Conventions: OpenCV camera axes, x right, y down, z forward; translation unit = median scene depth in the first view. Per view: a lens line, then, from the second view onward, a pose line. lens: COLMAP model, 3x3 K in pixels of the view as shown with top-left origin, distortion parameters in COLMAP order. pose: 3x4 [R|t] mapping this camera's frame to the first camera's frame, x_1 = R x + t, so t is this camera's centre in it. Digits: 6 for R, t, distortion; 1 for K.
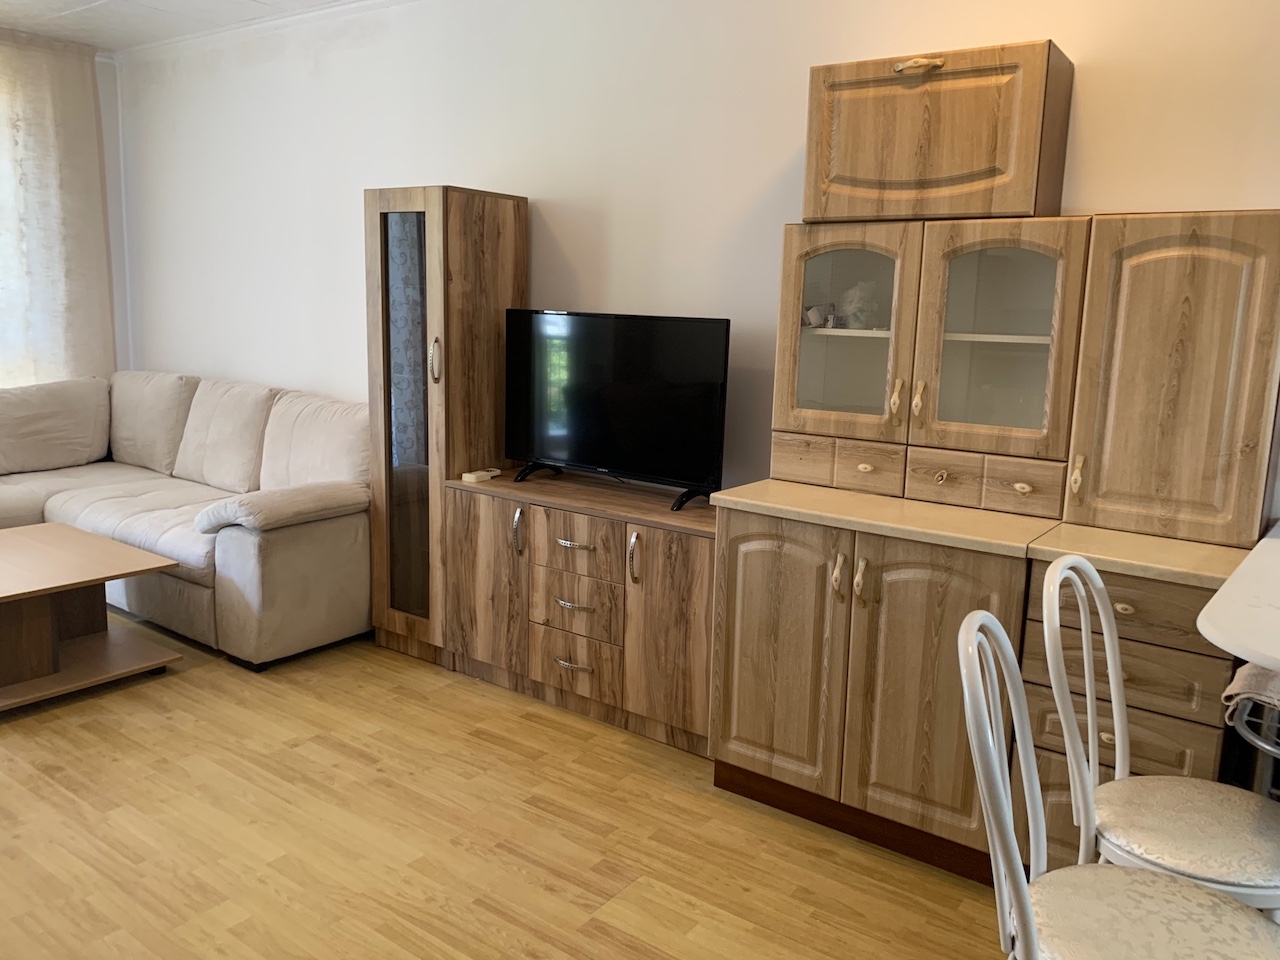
lens RADIAL K [[975.9, 0, 656.1], [0, 975.9, 474.6], [0, 0, 1]] dist [0.036941, -0.052673]
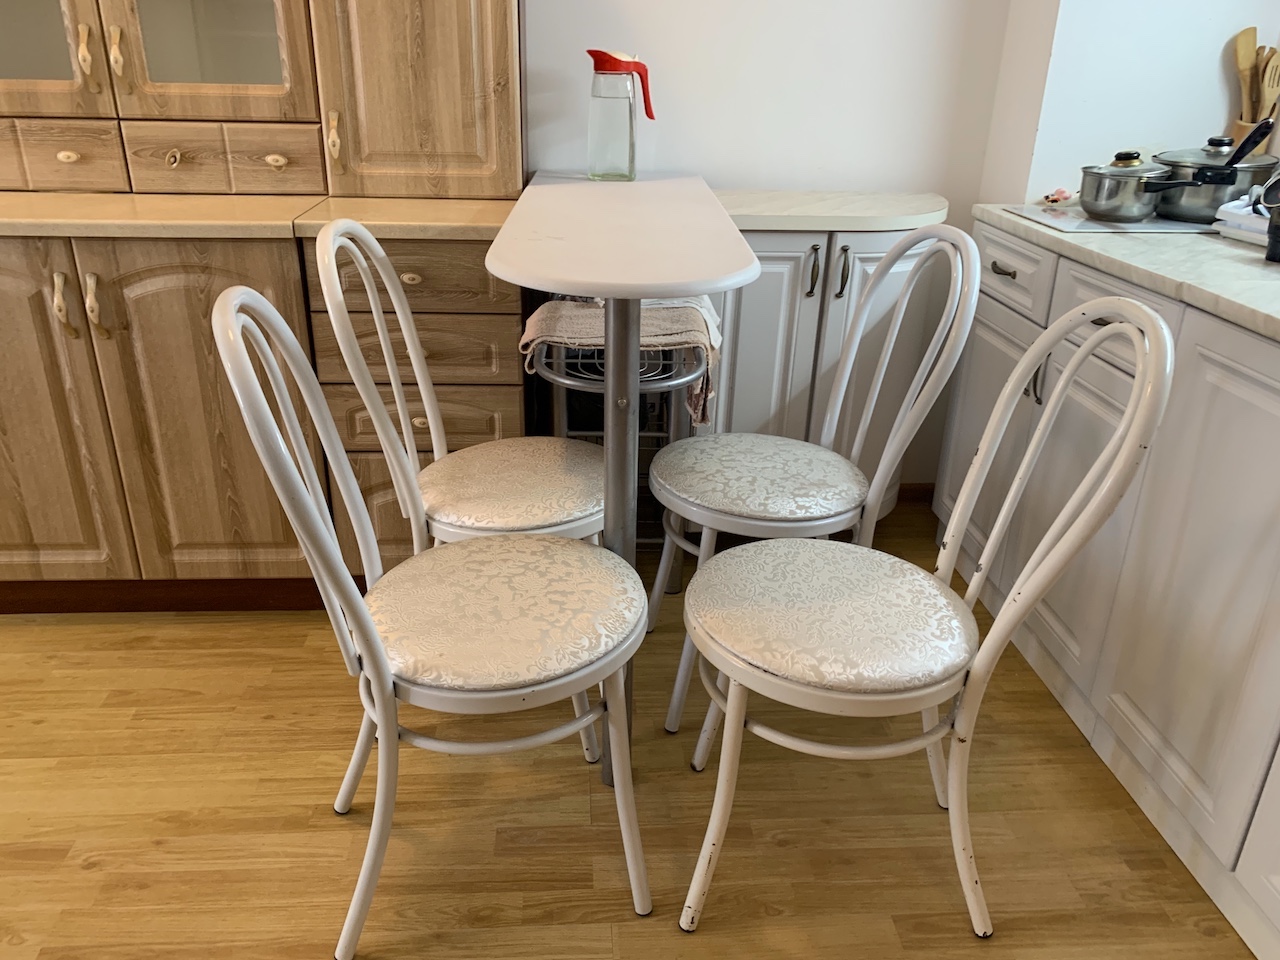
lens RADIAL K [[971.1, 0, 640.0], [0, 971.1, 480.0], [0, 0, 1]] dist [0.033419, -0.082992]
pose [[0.769887, -0.271351, 0.577617, 0.064842], [0.110297, 0.948058, 0.298364, 0.062228], [-0.628576, -0.165998, 0.759827, 0.142327]]
